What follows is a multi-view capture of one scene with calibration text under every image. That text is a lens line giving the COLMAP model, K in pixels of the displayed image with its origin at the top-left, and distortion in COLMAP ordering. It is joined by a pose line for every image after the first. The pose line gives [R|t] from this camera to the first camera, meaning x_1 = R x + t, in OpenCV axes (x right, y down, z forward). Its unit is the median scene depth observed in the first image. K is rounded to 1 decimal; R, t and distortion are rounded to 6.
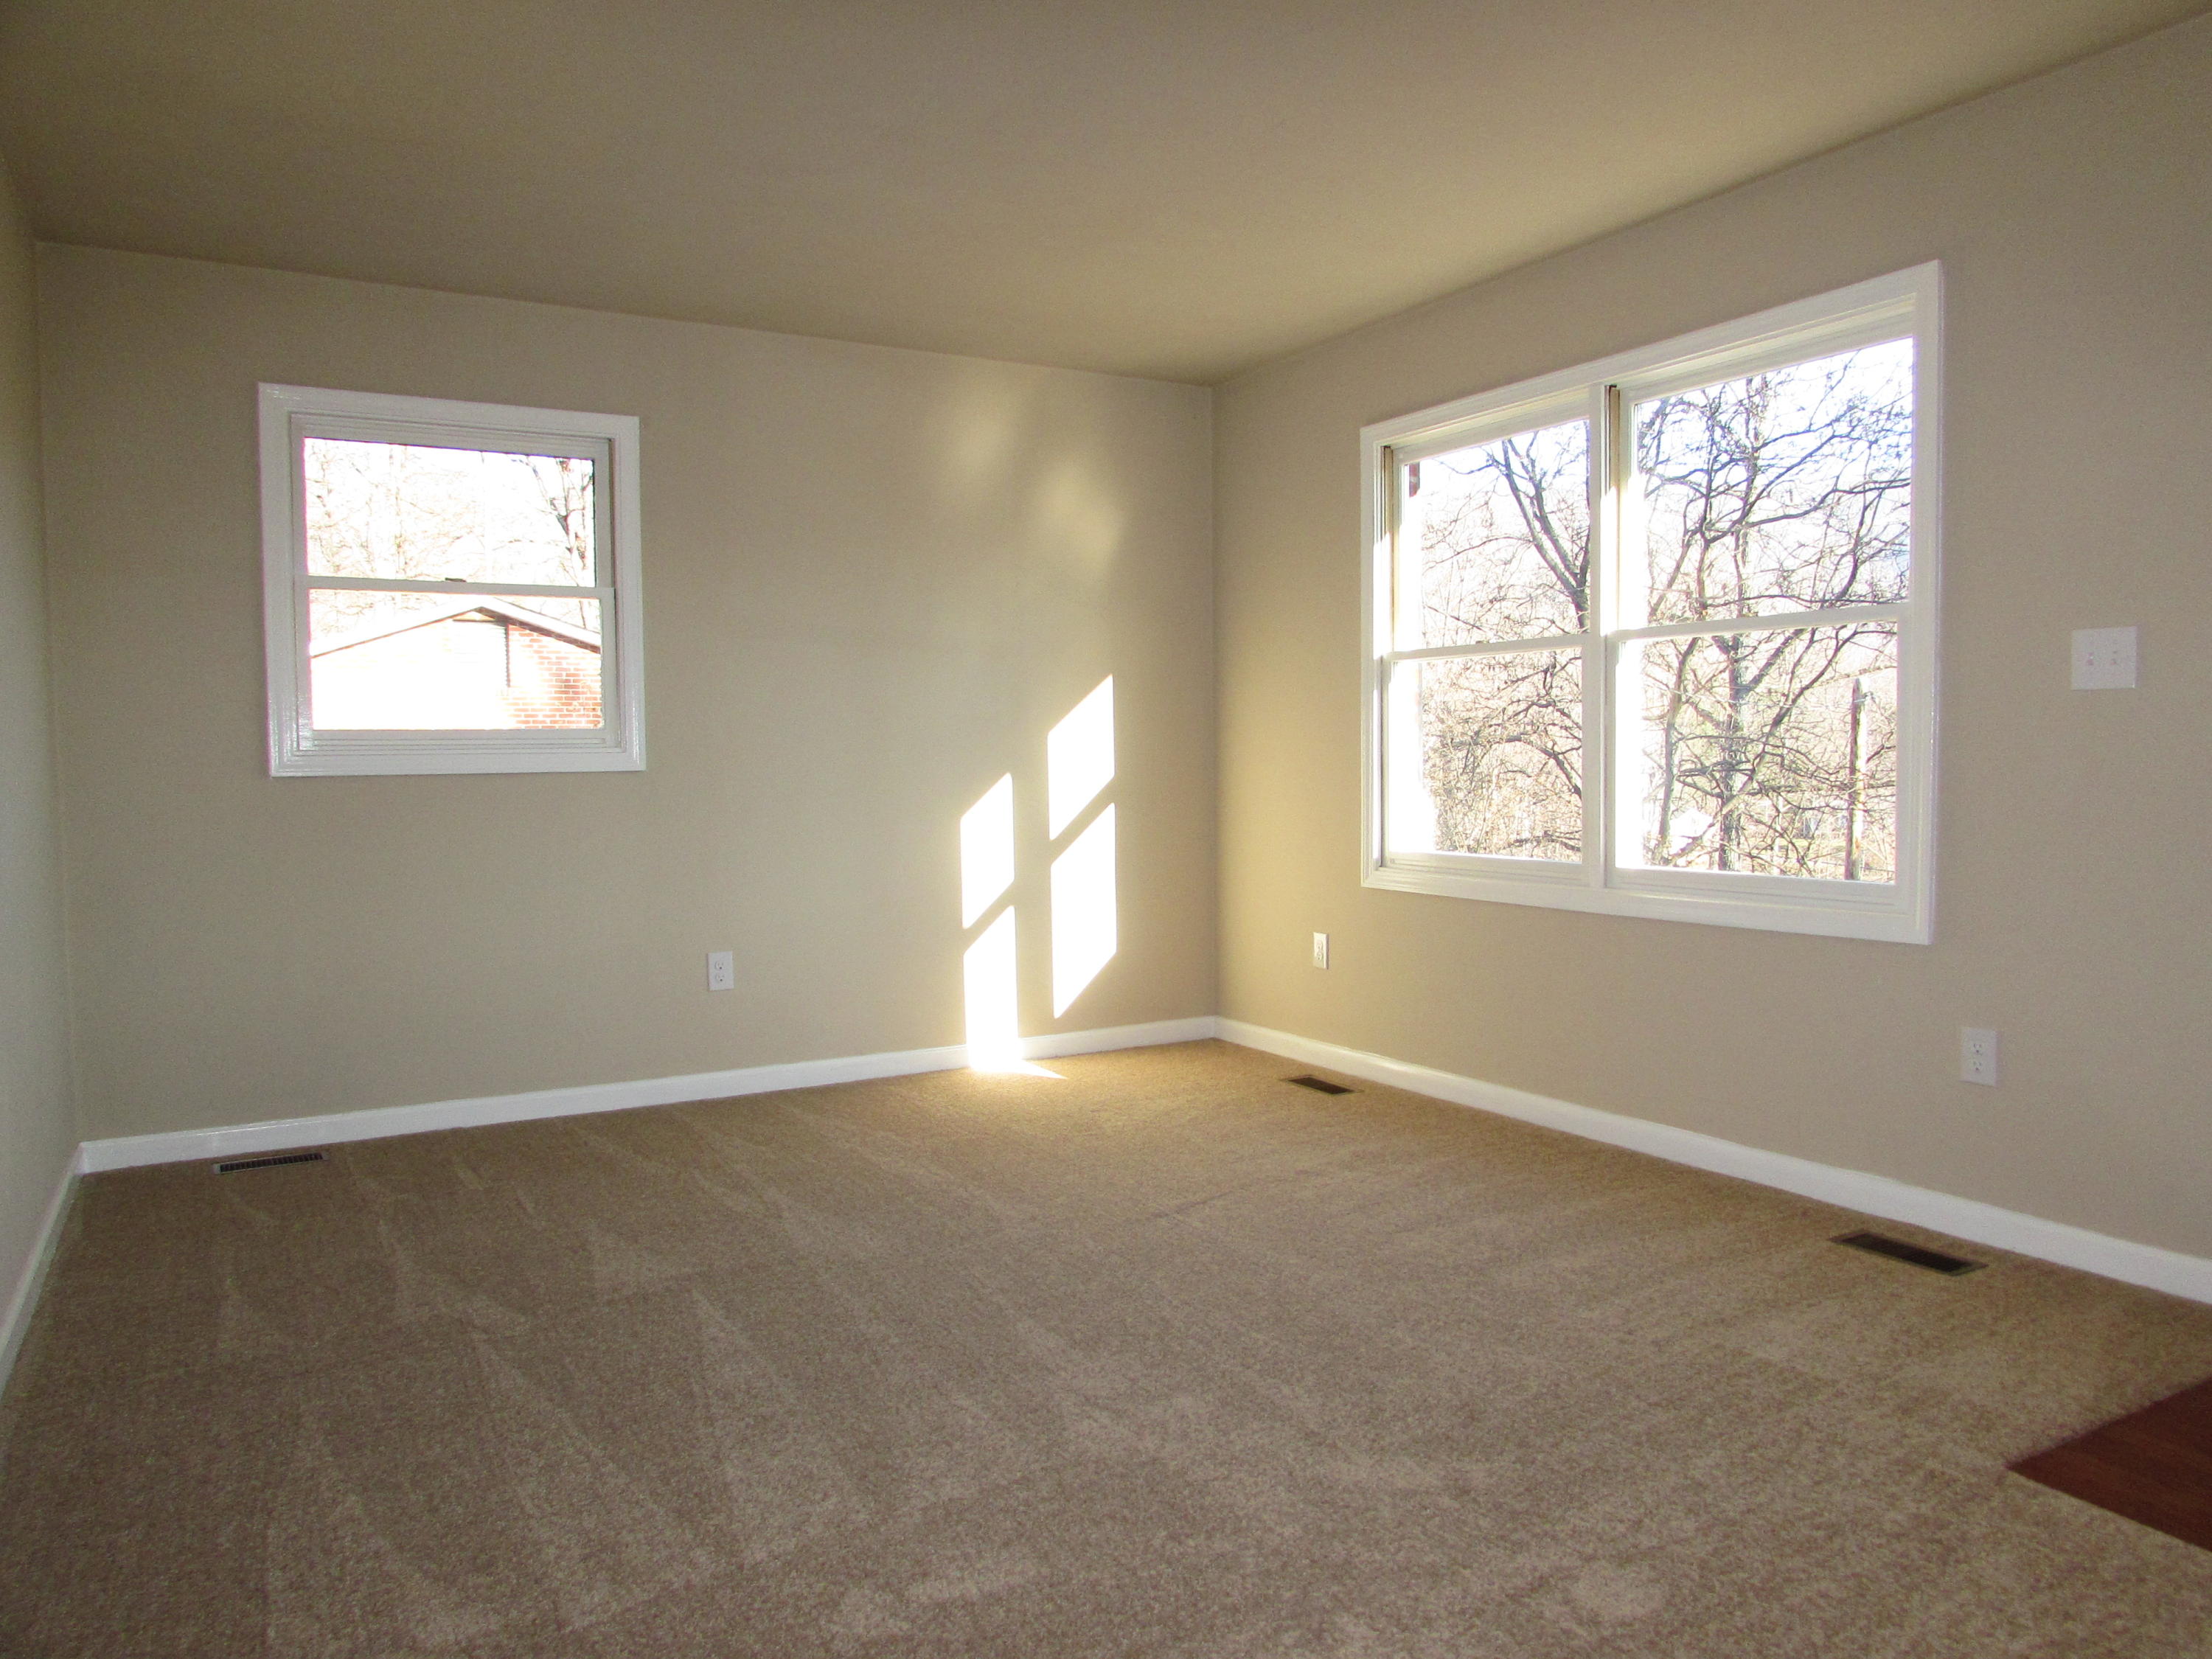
lens RADIAL K [[1552.2, 0, 1112.7], [0, 1552.2, 831.9], [0, 0, 1]] dist [-0.019784, -0.004185]
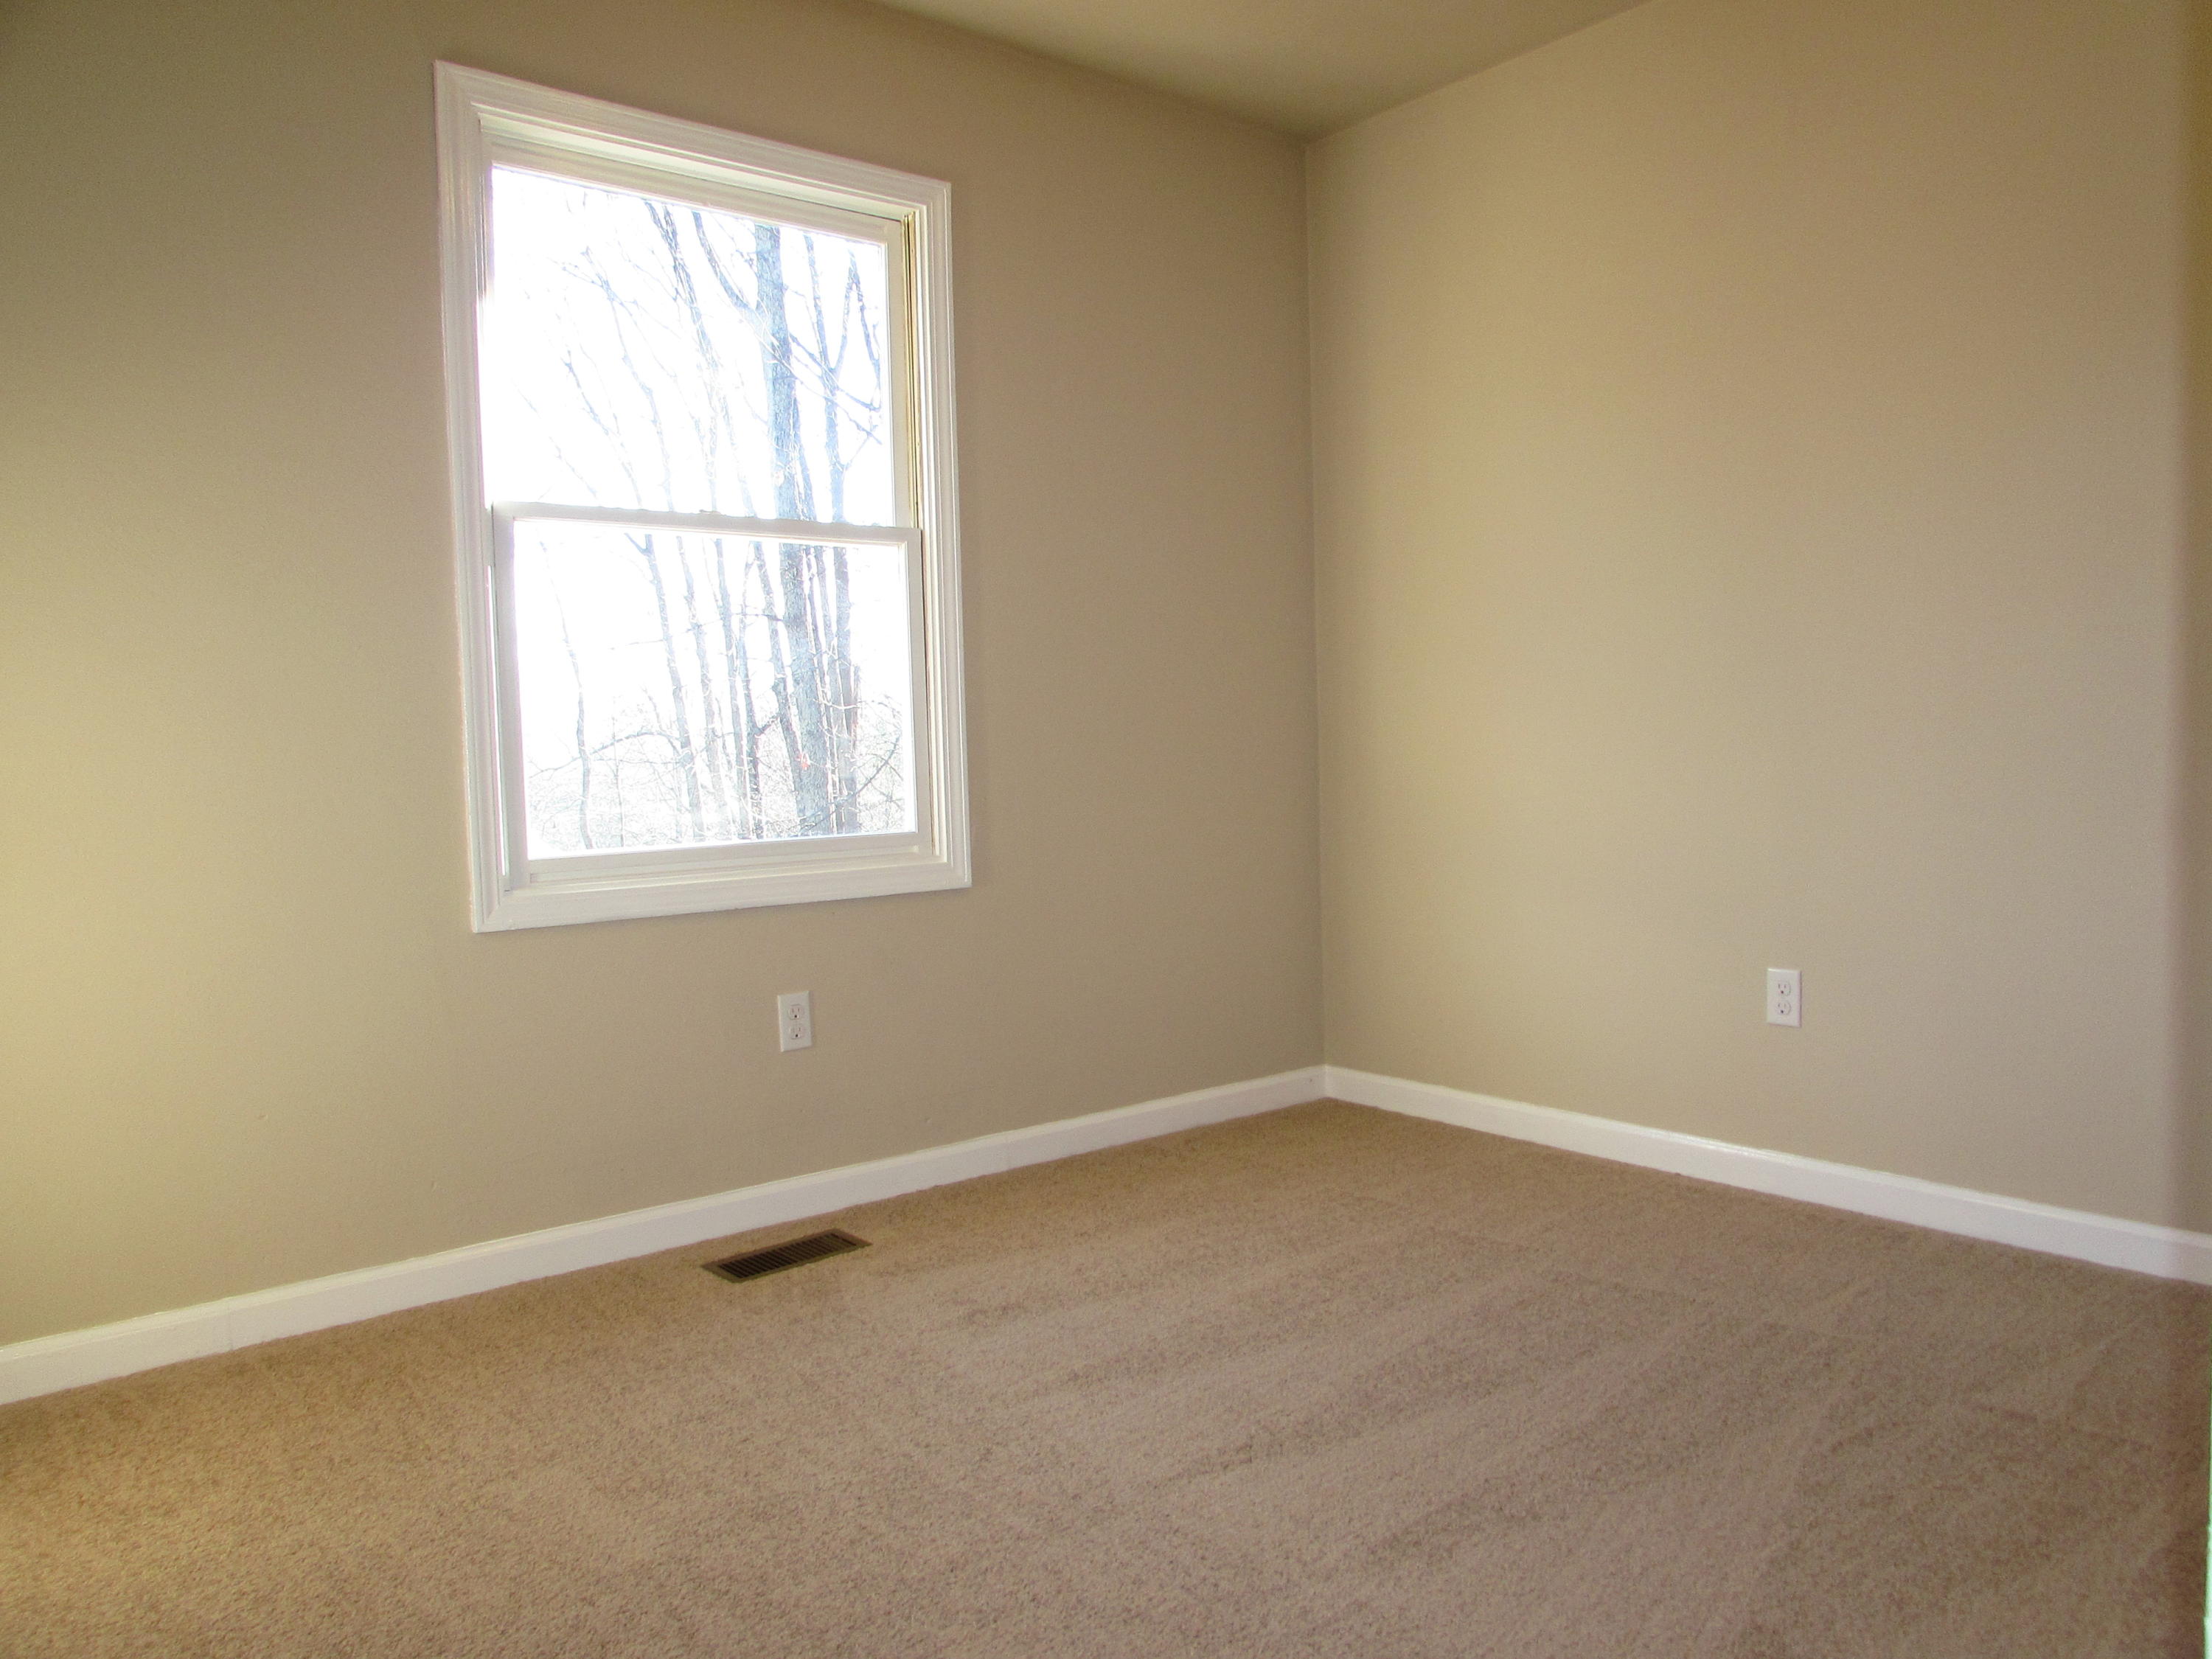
lens RADIAL K [[1586.4, 0, 1105.8], [0, 1586.4, 757.4], [0, 0, 1]] dist [-0.003362, -0.001229]
pose [[-0.151019, 0.002858, 0.988527, -0.422706], [0.072185, 0.997358, 0.008144, -0.012681], [-0.985892, 0.072587, -0.150827, 0.902267]]
